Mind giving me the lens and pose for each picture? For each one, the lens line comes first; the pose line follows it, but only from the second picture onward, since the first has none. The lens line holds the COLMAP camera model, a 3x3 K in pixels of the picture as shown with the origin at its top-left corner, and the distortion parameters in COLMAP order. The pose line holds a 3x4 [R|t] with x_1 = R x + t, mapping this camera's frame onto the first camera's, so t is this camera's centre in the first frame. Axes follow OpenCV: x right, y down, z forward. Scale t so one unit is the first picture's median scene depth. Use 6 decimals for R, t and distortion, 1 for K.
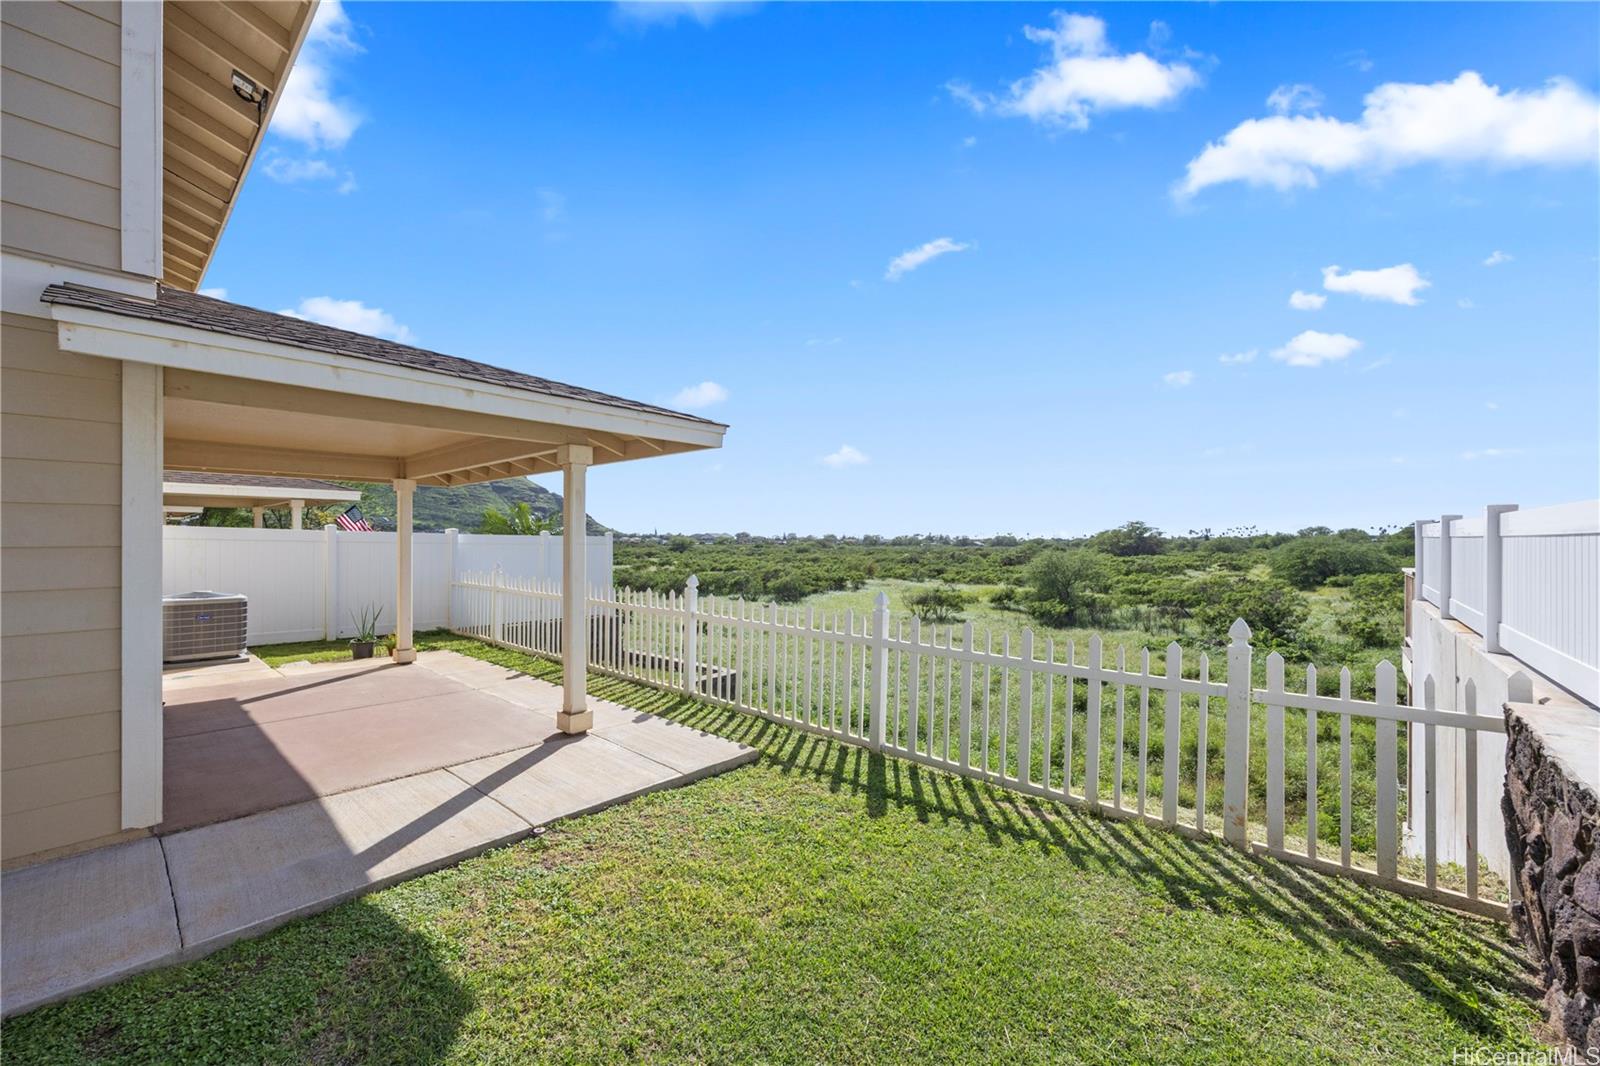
lens RADIAL K [[634.5, 0, 735.5], [0, 634.5, 546.6], [0, 0, 1]] dist [0.002477, -0.000241]
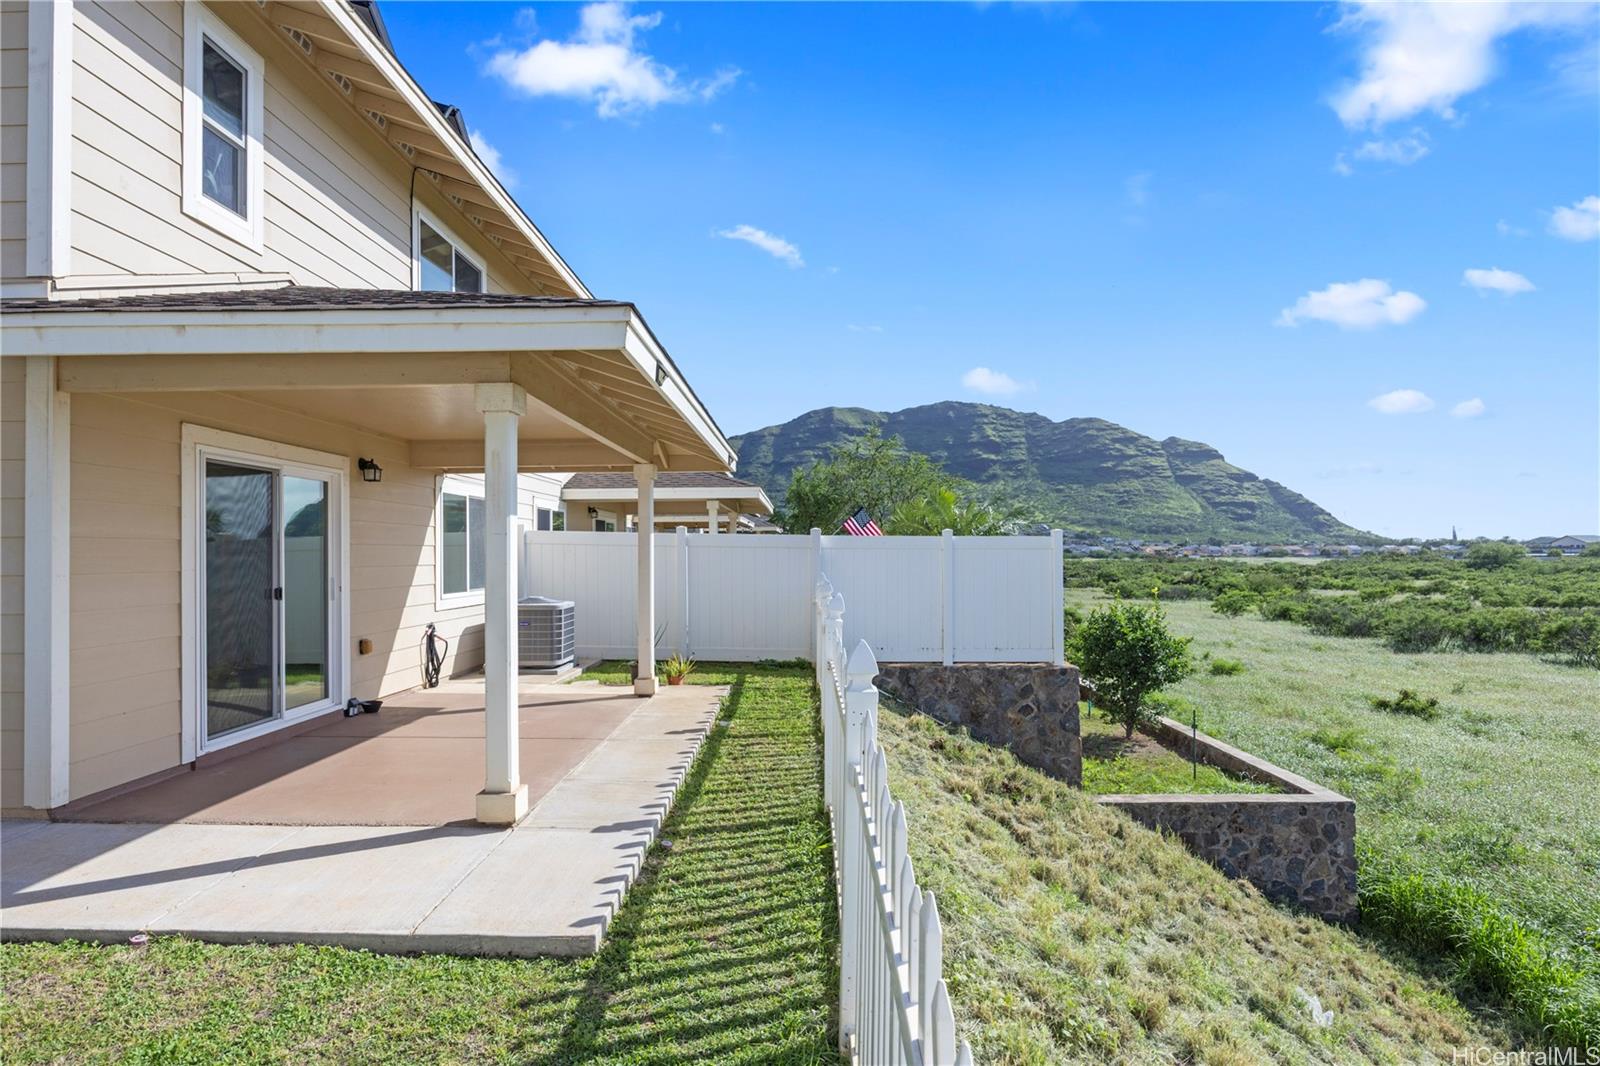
lens RADIAL K [[860.7, 0, 795.6], [0, 860.7, 557.6], [0, 0, 1]] dist [-0.003190, -0.000457]
pose [[0.677882, -0.000860, -0.735170, 0.479929], [-0.002955, 0.999988, -0.003894, 0.017517], [0.735165, 0.004812, 0.677872, 0.492192]]
